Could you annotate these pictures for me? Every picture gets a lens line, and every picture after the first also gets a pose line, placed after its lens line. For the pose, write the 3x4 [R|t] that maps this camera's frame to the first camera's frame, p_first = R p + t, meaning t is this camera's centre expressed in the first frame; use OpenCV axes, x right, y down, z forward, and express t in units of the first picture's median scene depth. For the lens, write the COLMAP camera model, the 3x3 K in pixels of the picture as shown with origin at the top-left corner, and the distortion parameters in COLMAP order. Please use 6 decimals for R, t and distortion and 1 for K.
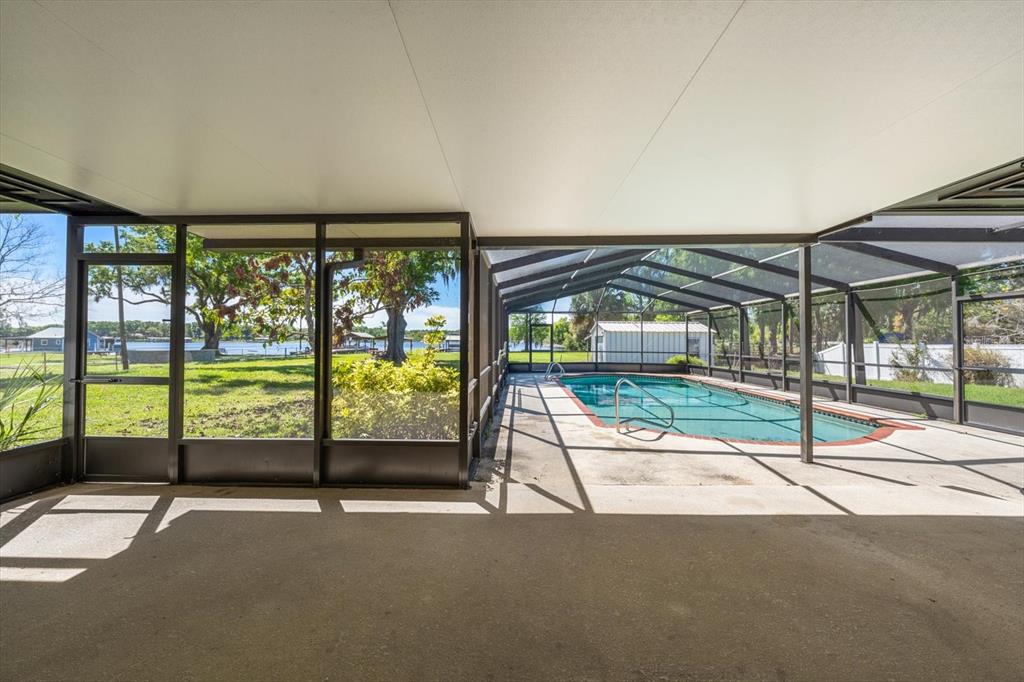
lens RADIAL K [[351.2, 0, 511.4], [0, 351.2, 336.9], [0, 0, 1]] dist [-0.000884, -0.000002]
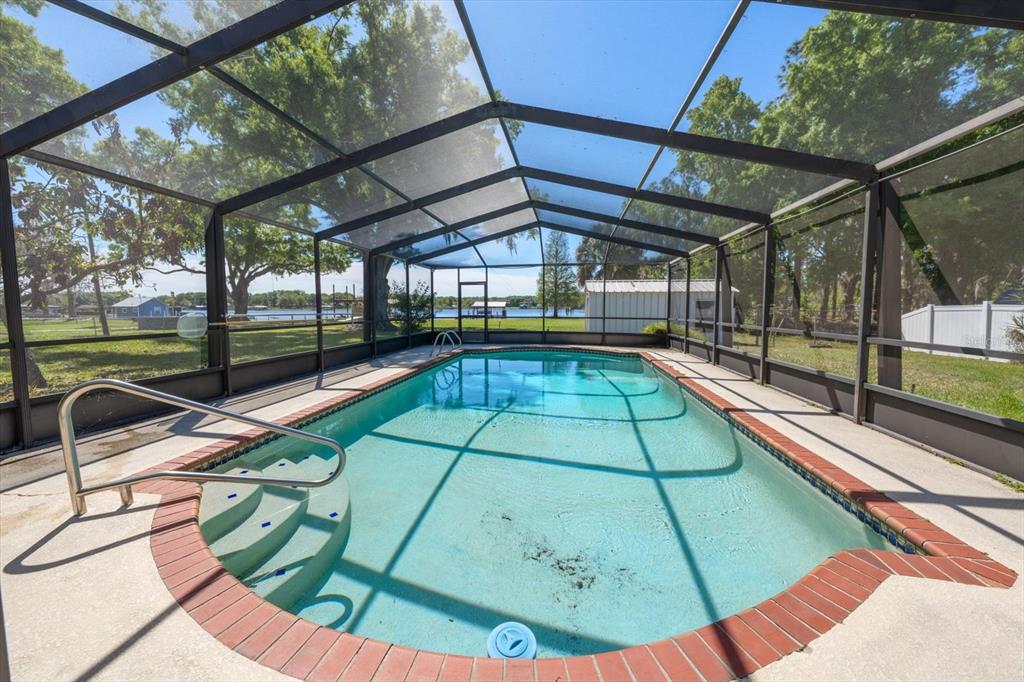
lens RADIAL K [[351.2, 0, 511.4], [0, 351.2, 336.9], [0, 0, 1]] dist [-0.000884, -0.000002]
pose [[0.988952, 0.005338, -0.148139, 0.561299], [0.008832, 0.995454, 0.094831, 0.021027], [0.147971, -0.095092, 0.984409, 0.463207]]
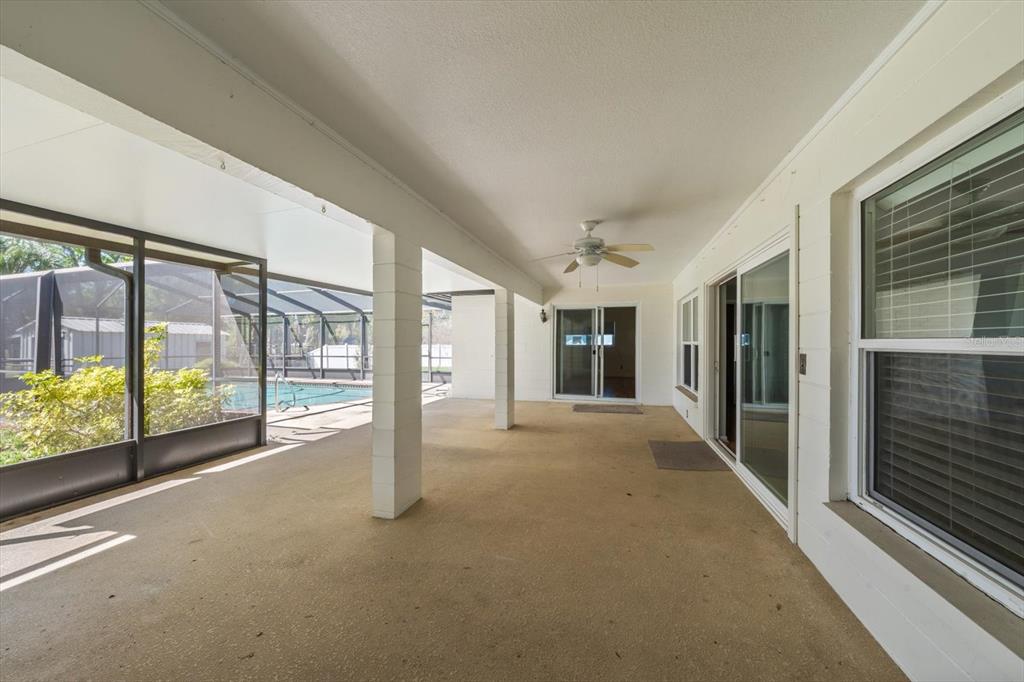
lens RADIAL K [[351.2, 0, 511.4], [0, 351.2, 336.9], [0, 0, 1]] dist [-0.000884, -0.000002]
pose [[0.260857, 0.014801, 0.965264, -0.482453], [-0.008089, 0.999881, -0.013146, -0.004438], [-0.965343, -0.004379, 0.260946, -0.140786]]
